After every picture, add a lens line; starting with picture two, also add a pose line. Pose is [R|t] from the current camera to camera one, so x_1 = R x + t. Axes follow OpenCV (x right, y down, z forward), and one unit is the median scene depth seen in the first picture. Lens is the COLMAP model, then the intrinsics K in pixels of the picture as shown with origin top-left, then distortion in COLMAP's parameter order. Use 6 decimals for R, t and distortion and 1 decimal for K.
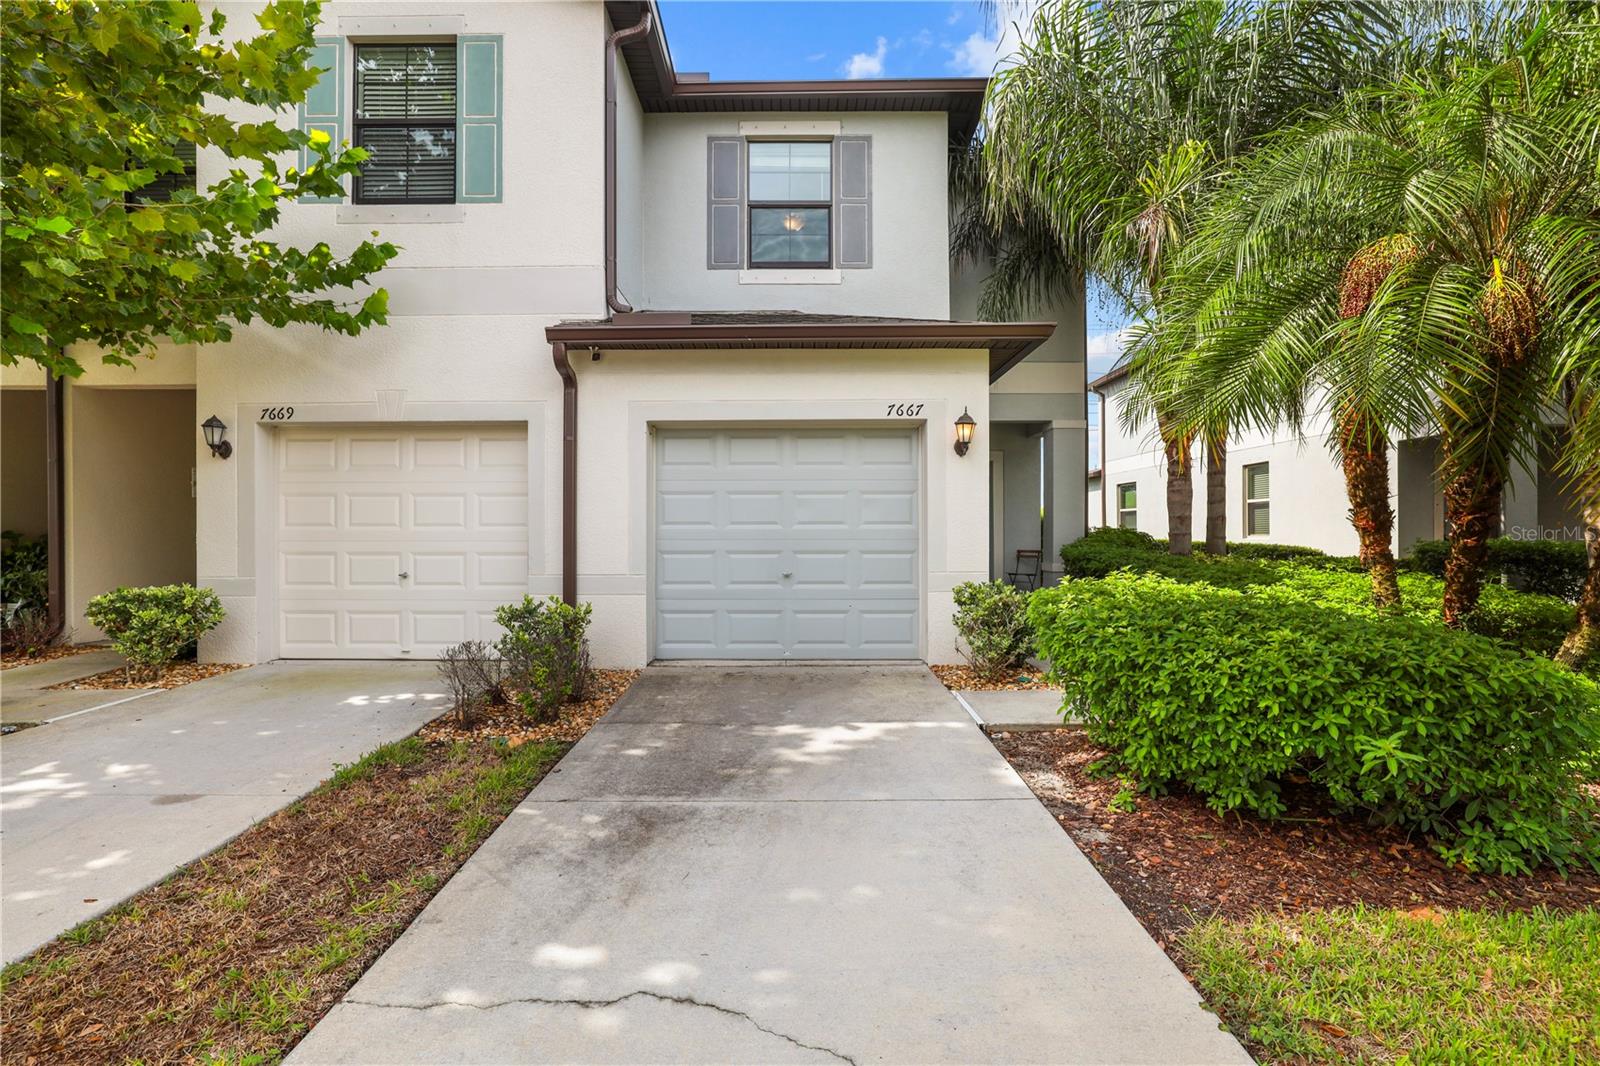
lens RADIAL K [[754.3, 0, 800.0], [0, 754.3, 533.0], [0, 0, 1]] dist [-0.044482, 0.023382]
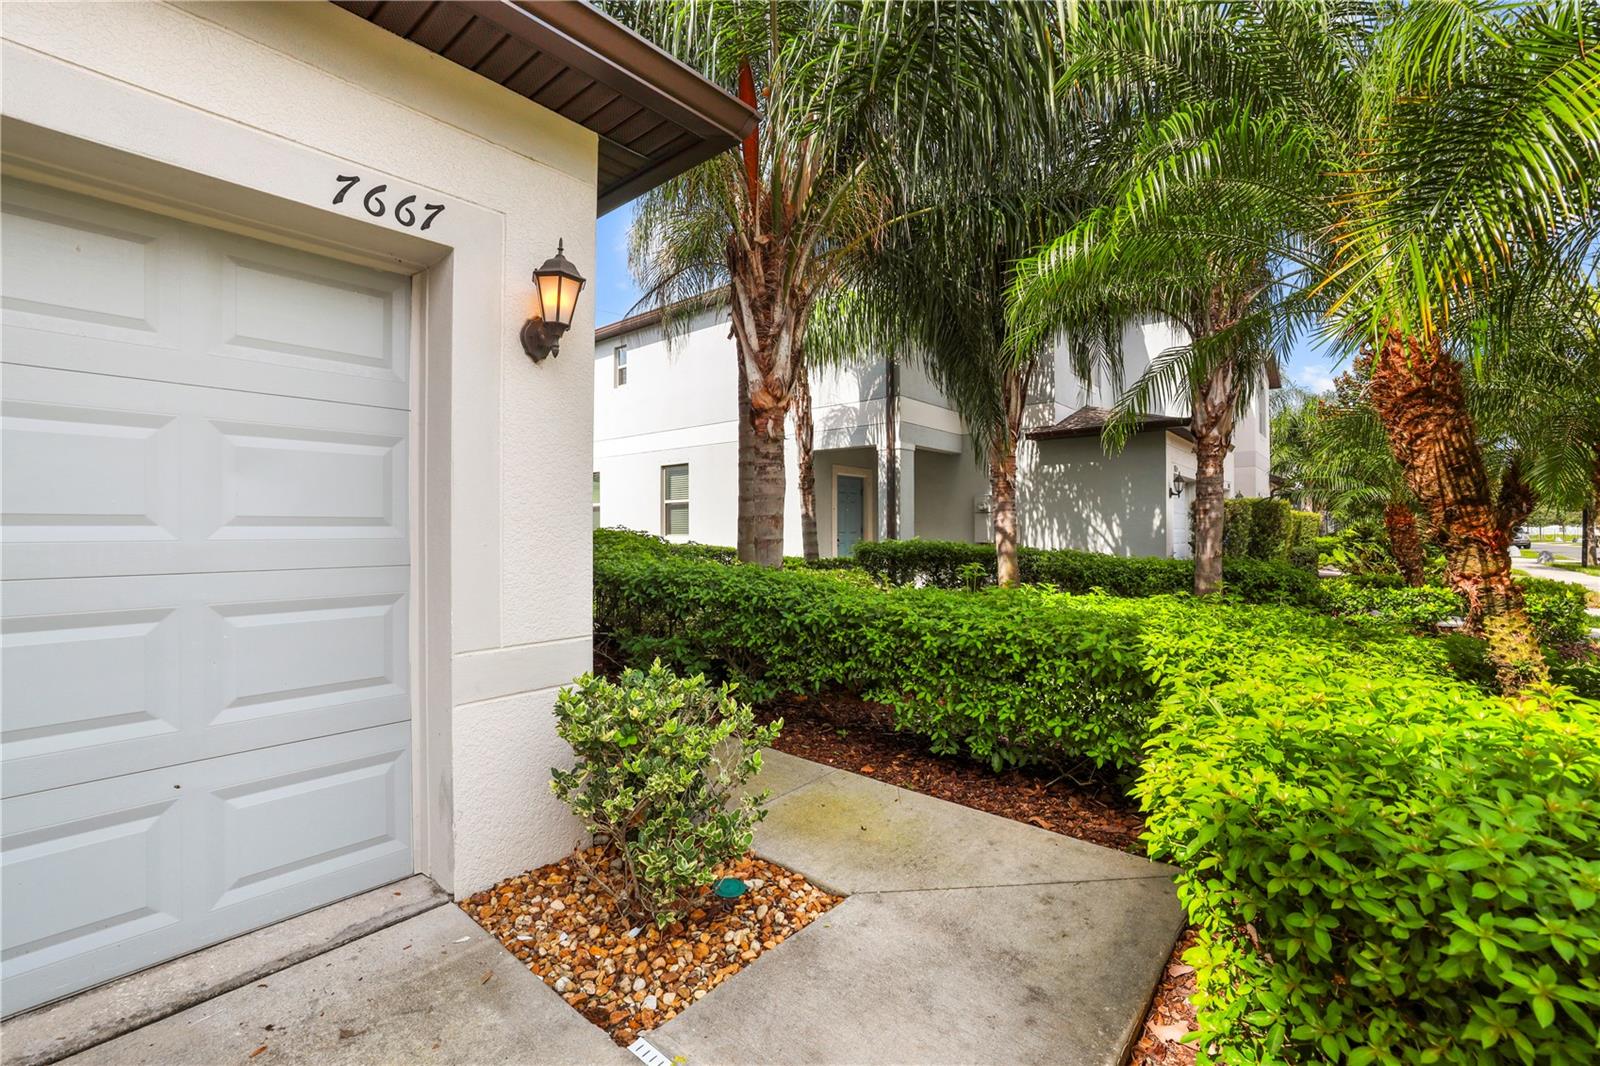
lens RADIAL K [[678.1, 0, 796.3], [0, 678.1, 523.2], [0, 0, 1]] dist [-0.031047, -0.000013]
pose [[0.647281, 0.005981, 0.762228, 0.025362], [0.000607, 0.999965, -0.008362, -0.010376], [-0.762251, 0.005875, 0.647255, 0.651636]]
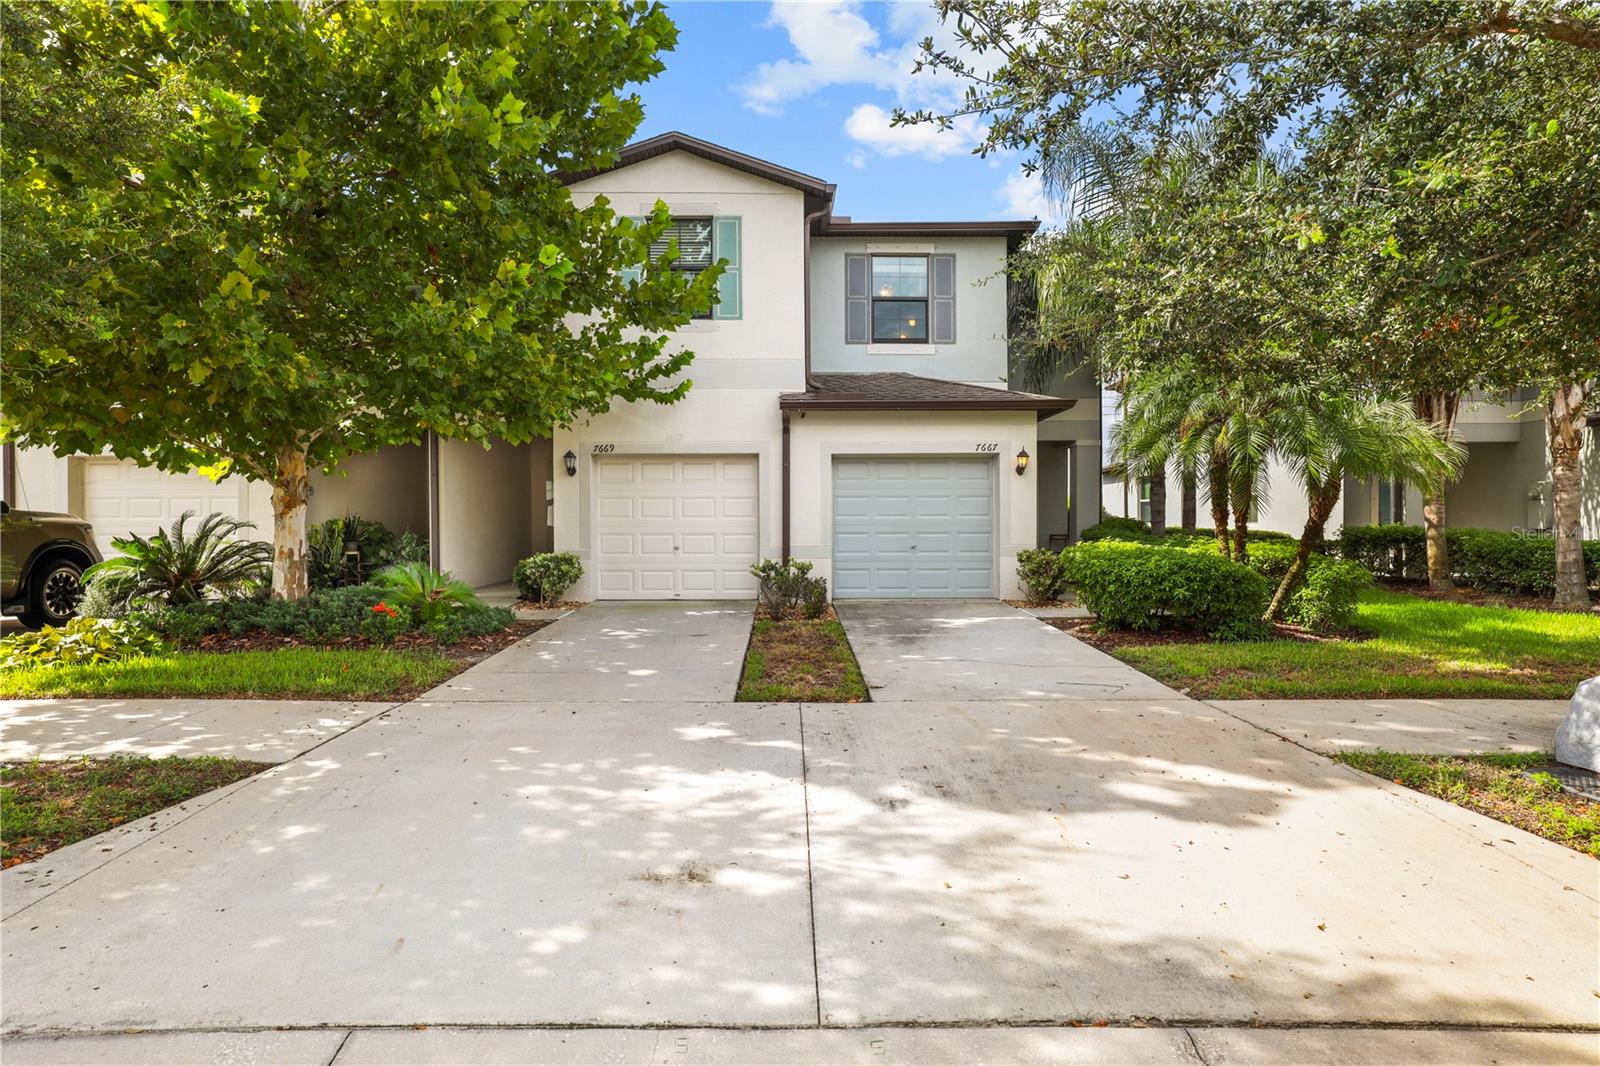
lens RADIAL K [[862.5, 0, 806.1], [0, 862.5, 531.6], [0, 0, 1]] dist [-0.026624, 0.026458]
pose [[0.999887, -0.000707, 0.015013, -0.288991], [0.000547, 0.999943, 0.010621, 0.002574], [-0.015019, -0.010612, 0.999831, -0.904408]]
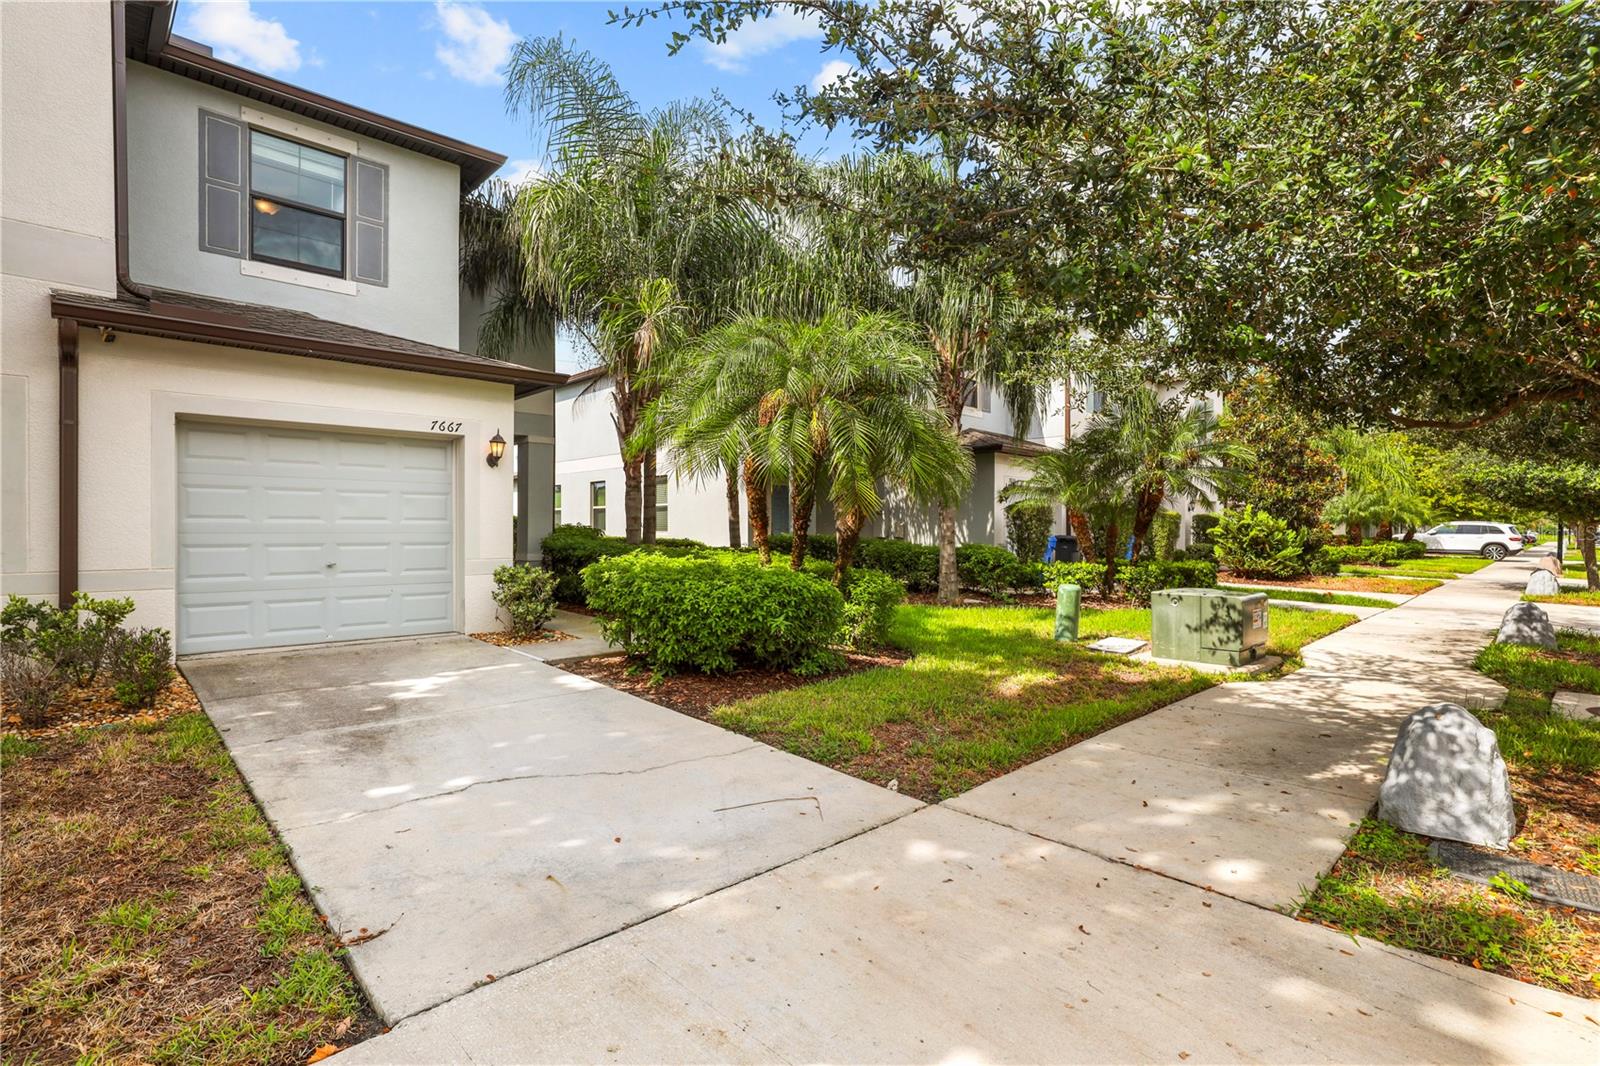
lens RADIAL K [[754.3, 0, 800.0], [0, 754.3, 533.0], [0, 0, 1]] dist [-0.044482, 0.023382]
pose [[0.719170, 0.000840, 0.694834, -0.288190], [-0.004614, 0.999983, 0.003566, 0.001778], [-0.694819, -0.005770, 0.719162, -0.266024]]
